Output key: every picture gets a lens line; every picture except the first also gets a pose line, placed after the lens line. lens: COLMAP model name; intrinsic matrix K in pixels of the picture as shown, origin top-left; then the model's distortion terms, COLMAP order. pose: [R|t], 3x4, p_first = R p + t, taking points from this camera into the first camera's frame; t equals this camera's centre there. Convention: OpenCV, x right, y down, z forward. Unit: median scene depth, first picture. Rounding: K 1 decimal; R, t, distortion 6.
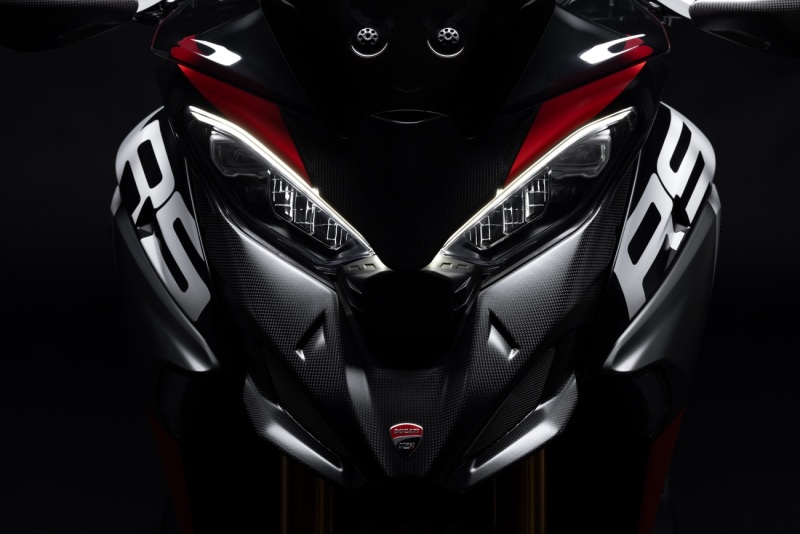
lens RADIAL K [[2345.7, 0, 404.2], [0, 2345.7, 266.0], [0, 0, 1]] dist [-0.166861, 0.000000]
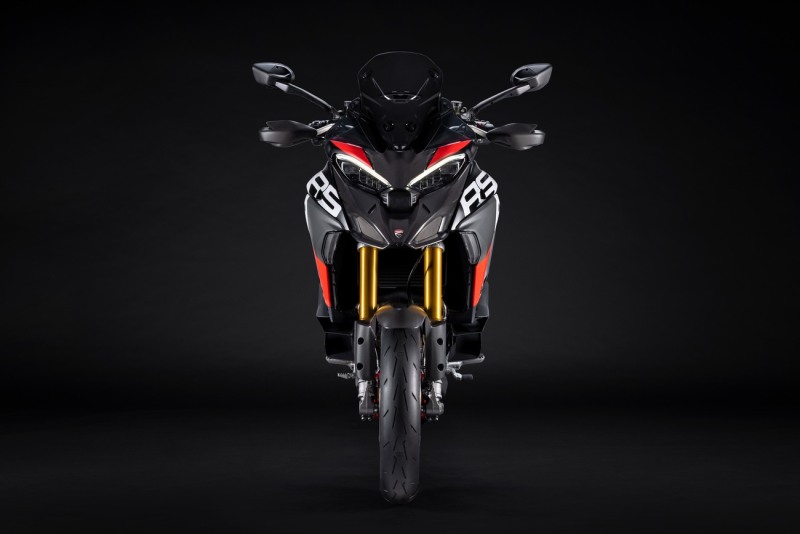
lens RADIAL K [[2345.7, 0, 400.1], [0, 2345.7, 266.9], [0, 0, 1]] dist [-0.166861, 0.000000]
pose [[0.999906, 0.013714, 0.000677, 0.001399], [-0.013175, 0.972112, -0.234145, 0.903049], [-0.003870, 0.234114, 0.972201, -2.311753]]
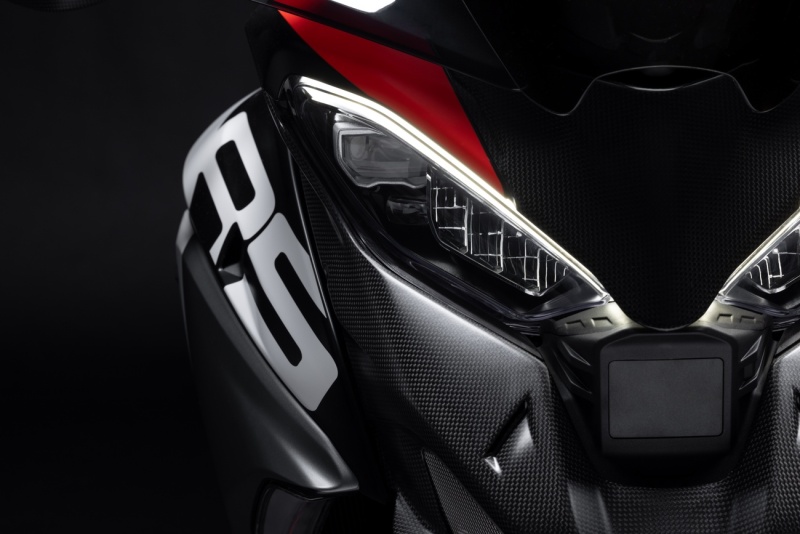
lens RADIAL K [[2345.7, 0, 399.3], [0, 2345.7, 270.2], [0, 0, 1]] dist [-0.166861, 0.000000]
pose [[0.999706, -0.014668, -0.019314, -0.053581], [0.014191, 0.999597, -0.024601, 0.001062], [0.019668, 0.024320, 0.999511, 0.359549]]
